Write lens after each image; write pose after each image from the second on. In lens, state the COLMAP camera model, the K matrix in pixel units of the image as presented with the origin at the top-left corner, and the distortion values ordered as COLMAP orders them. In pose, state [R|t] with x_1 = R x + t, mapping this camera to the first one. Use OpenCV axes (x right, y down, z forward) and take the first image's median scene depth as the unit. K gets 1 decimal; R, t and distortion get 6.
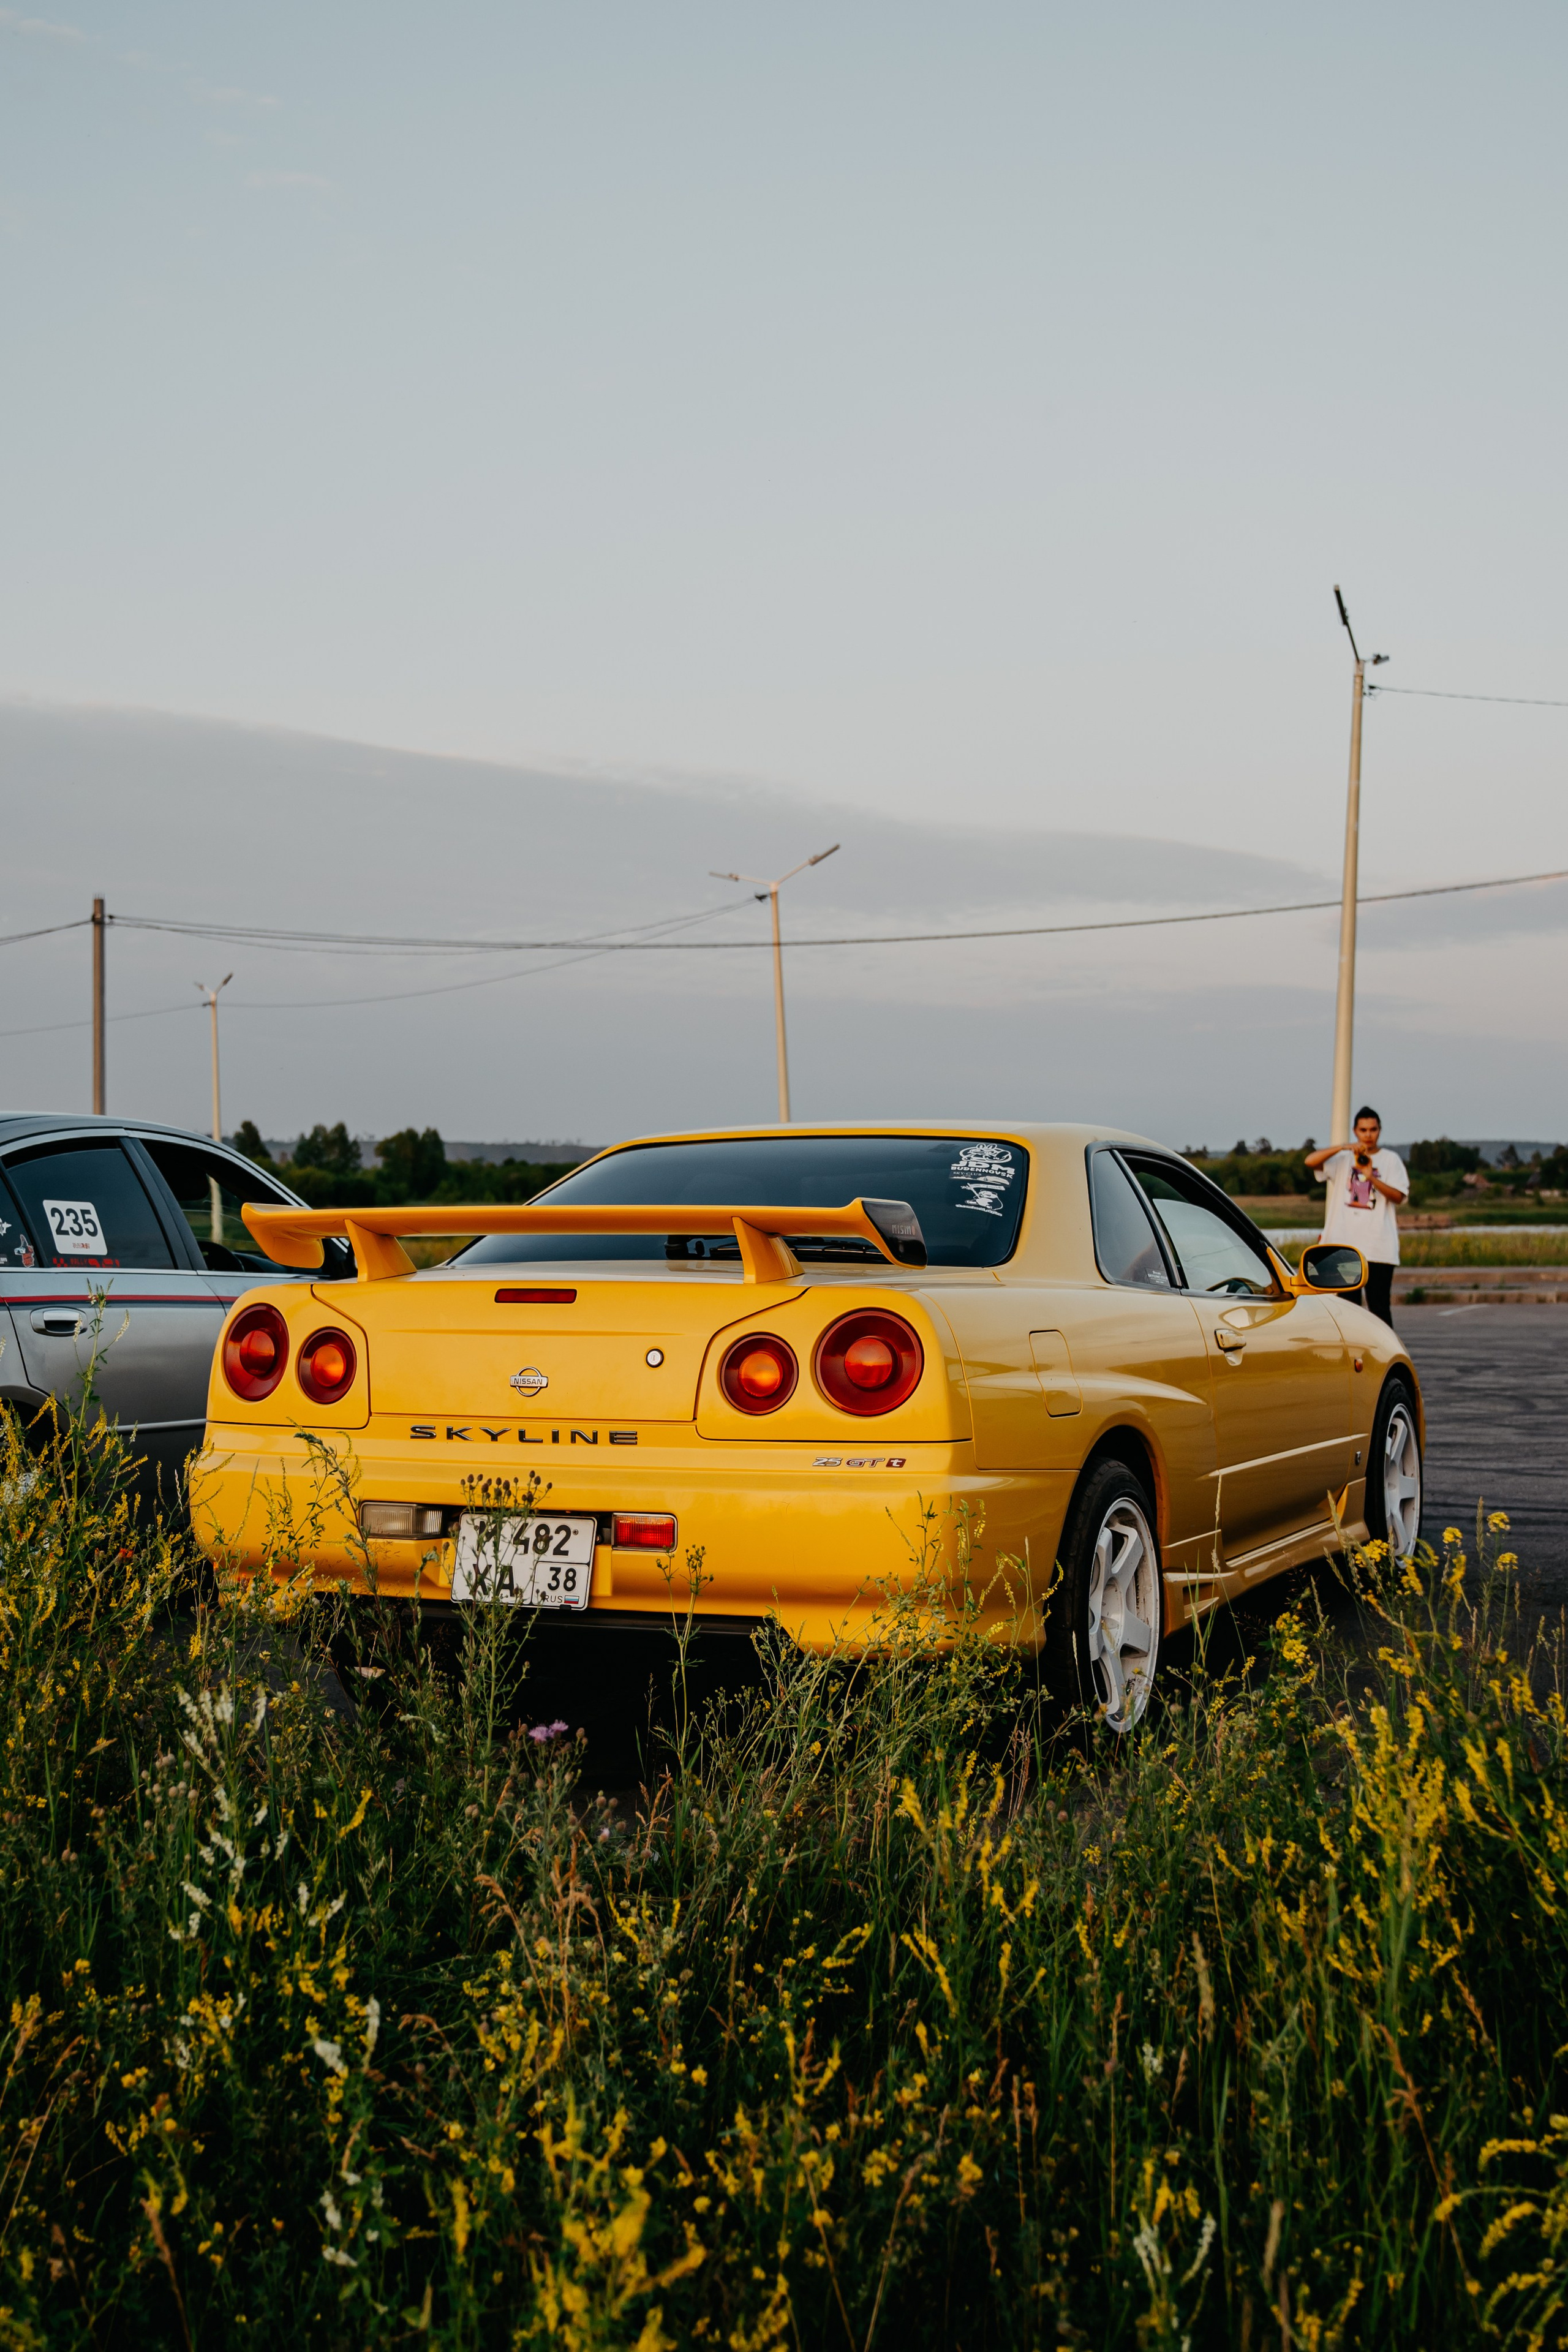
lens RADIAL K [[2870.3, 0, 775.6], [0, 2870.3, 1176.8], [0, 0, 1]] dist [-0.072043, 0.000000]
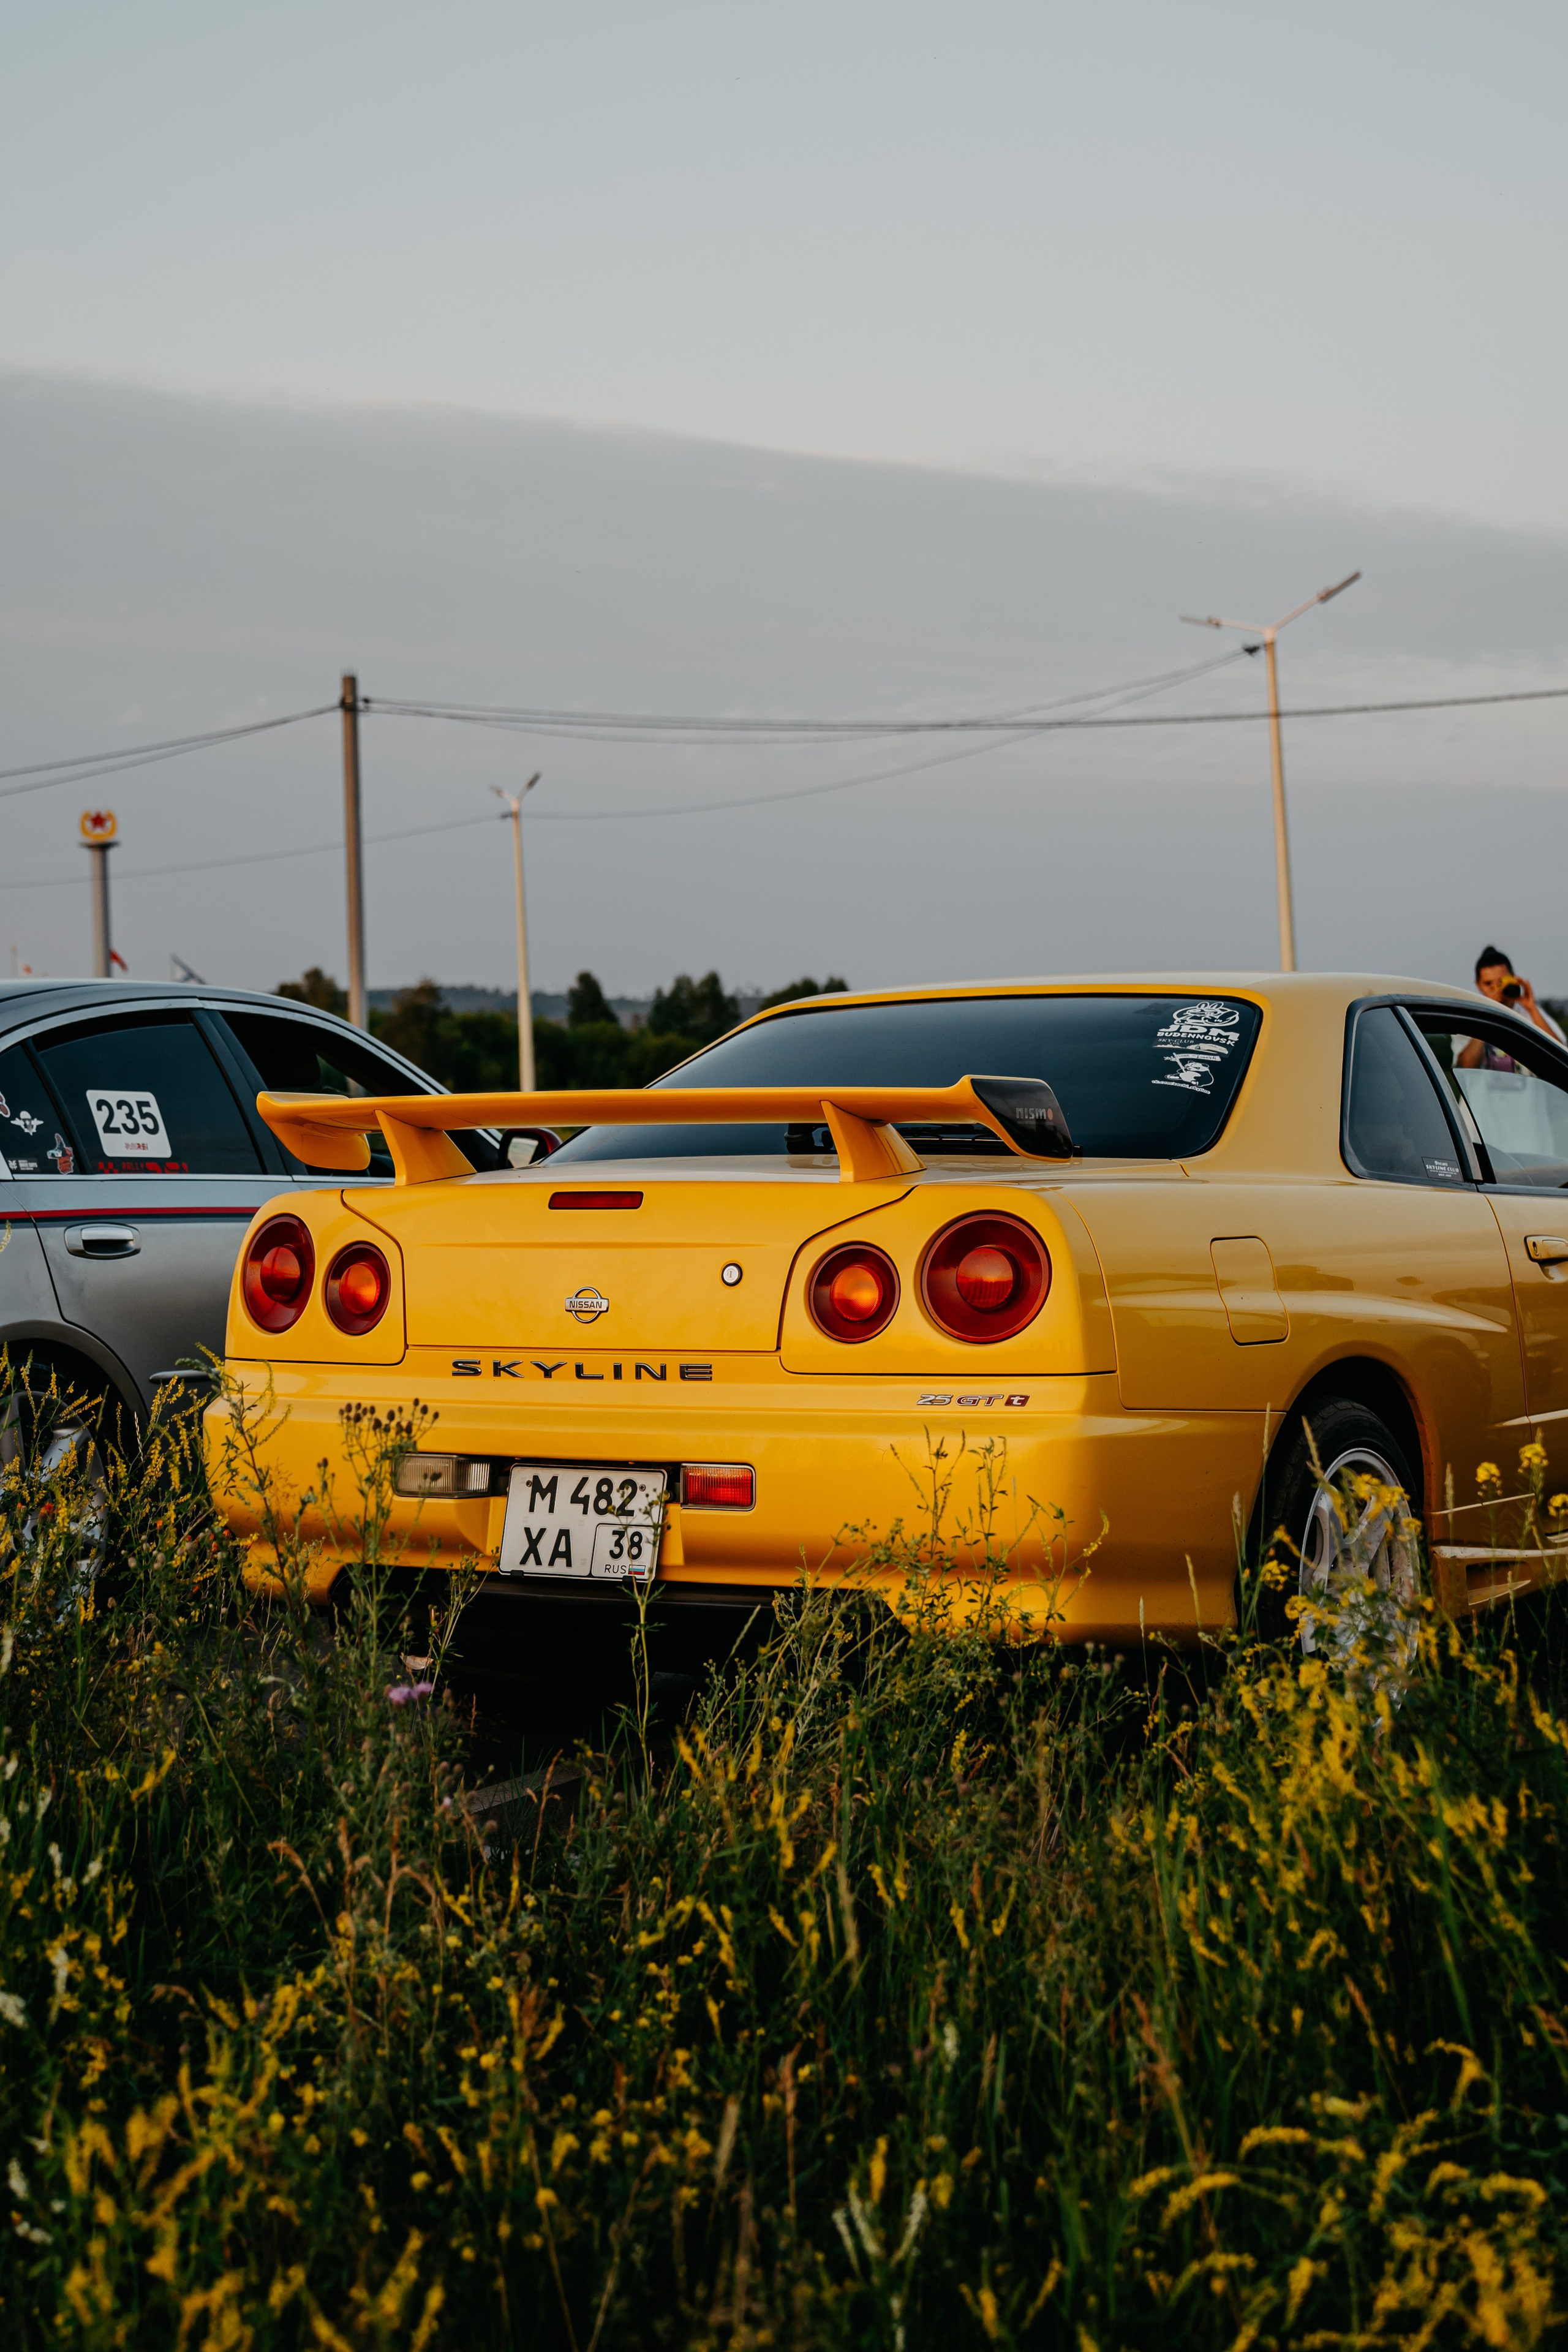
lens RADIAL K [[3973.5, 0, 786.2], [0, 3973.5, 1163.8], [0, 0, 1]] dist [0.097077, 0.000000]
pose [[0.991012, -0.012020, -0.133230, 0.115140], [0.016135, 0.999424, 0.029849, -0.001796], [0.132795, -0.031731, 0.990636, -0.110293]]
